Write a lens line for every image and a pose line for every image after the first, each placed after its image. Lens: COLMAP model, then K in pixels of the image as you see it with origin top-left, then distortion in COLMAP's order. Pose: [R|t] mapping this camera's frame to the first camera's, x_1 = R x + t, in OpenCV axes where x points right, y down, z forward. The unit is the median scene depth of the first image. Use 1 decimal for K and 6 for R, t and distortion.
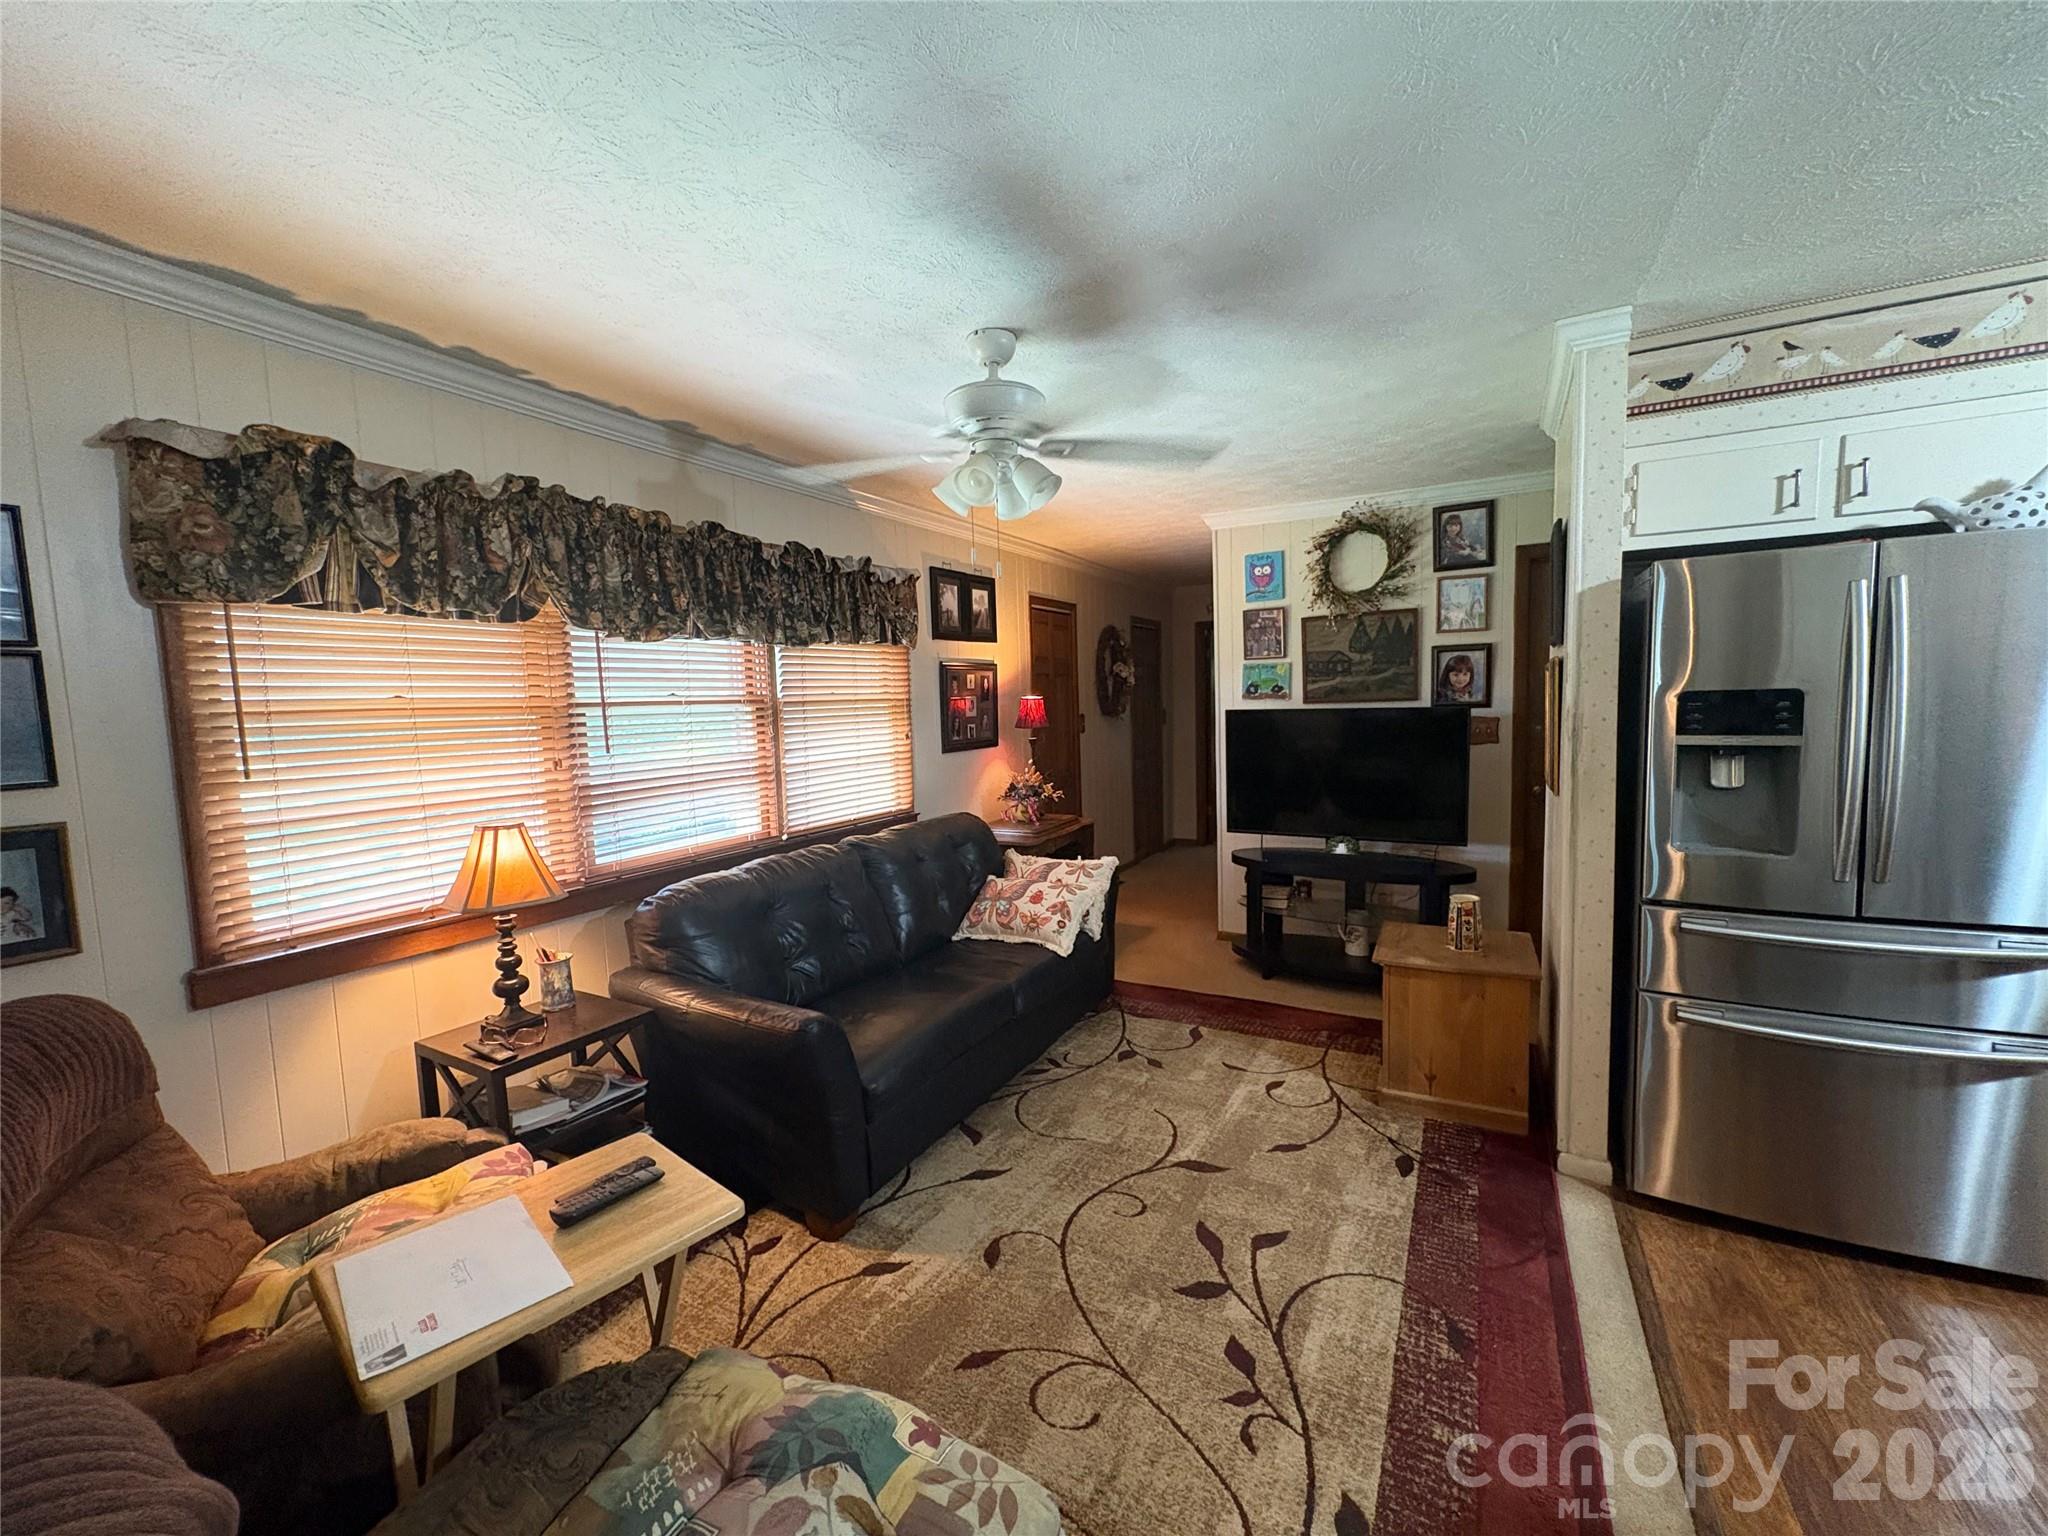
lens RADIAL K [[810.6, 0, 1025.0], [0, 810.6, 765.3], [0, 0, 1]] dist [0.000586, -0.000078]
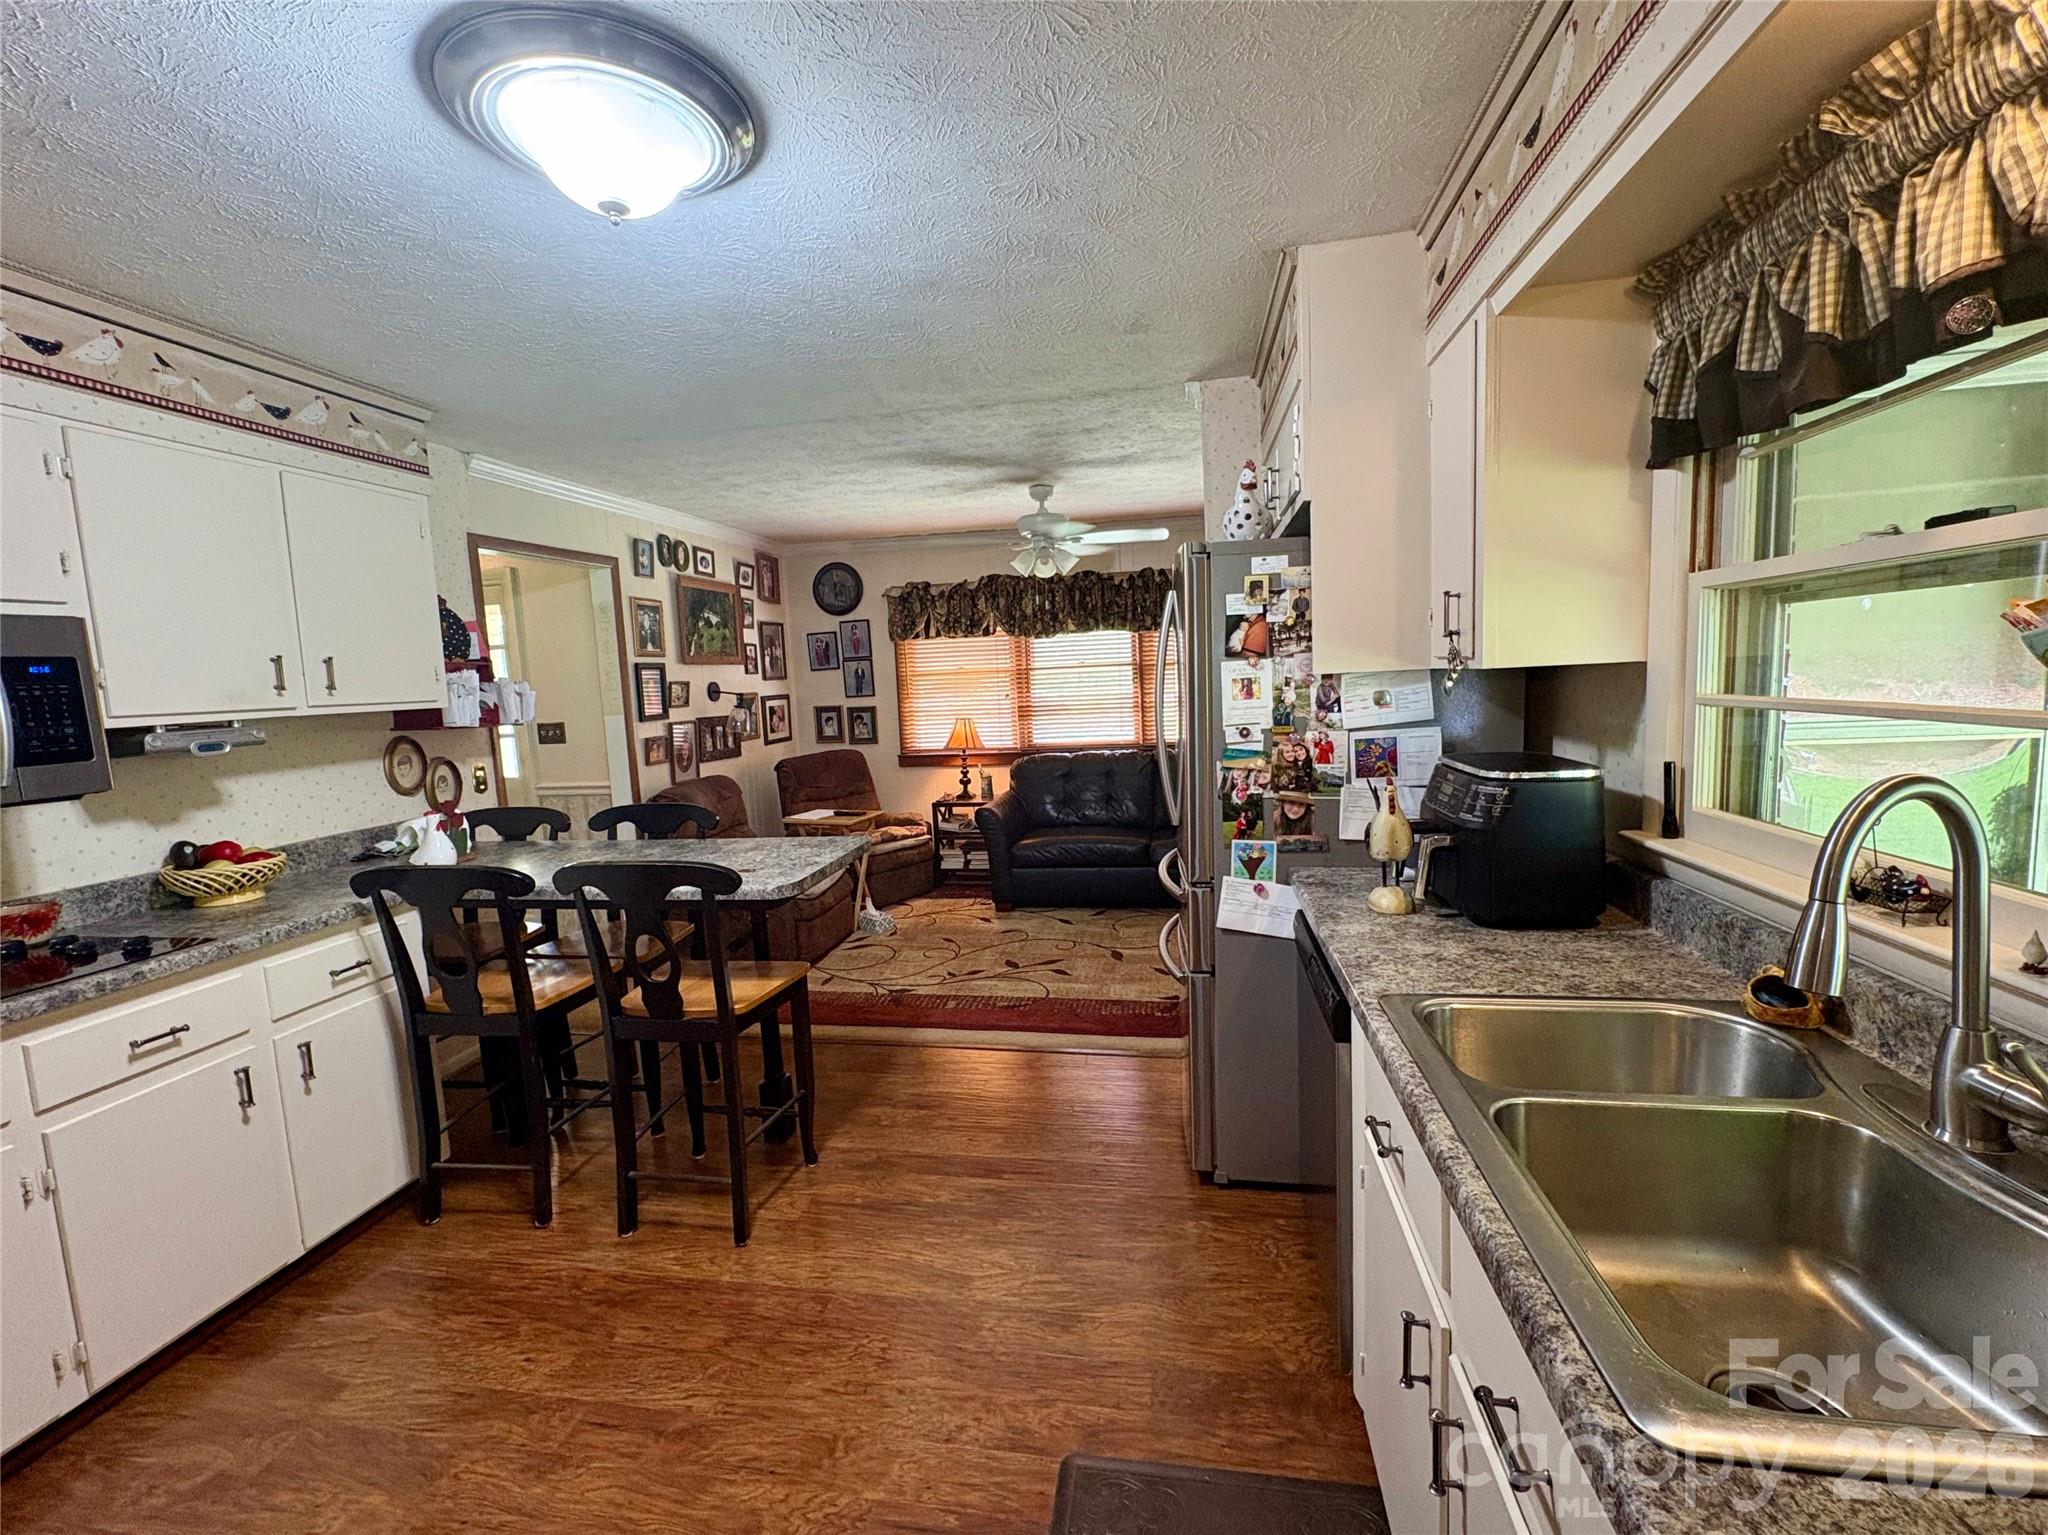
lens RADIAL K [[810.6, 0, 1025.0], [0, 810.6, 764.8], [0, 0, 1]] dist [0.000586, -0.000078]
pose [[0.359397, 0.119635, -0.925484, 1.916249], [-0.041686, 0.992816, 0.112151, -0.082465], [0.932253, -0.001727, 0.361802, 0.261911]]
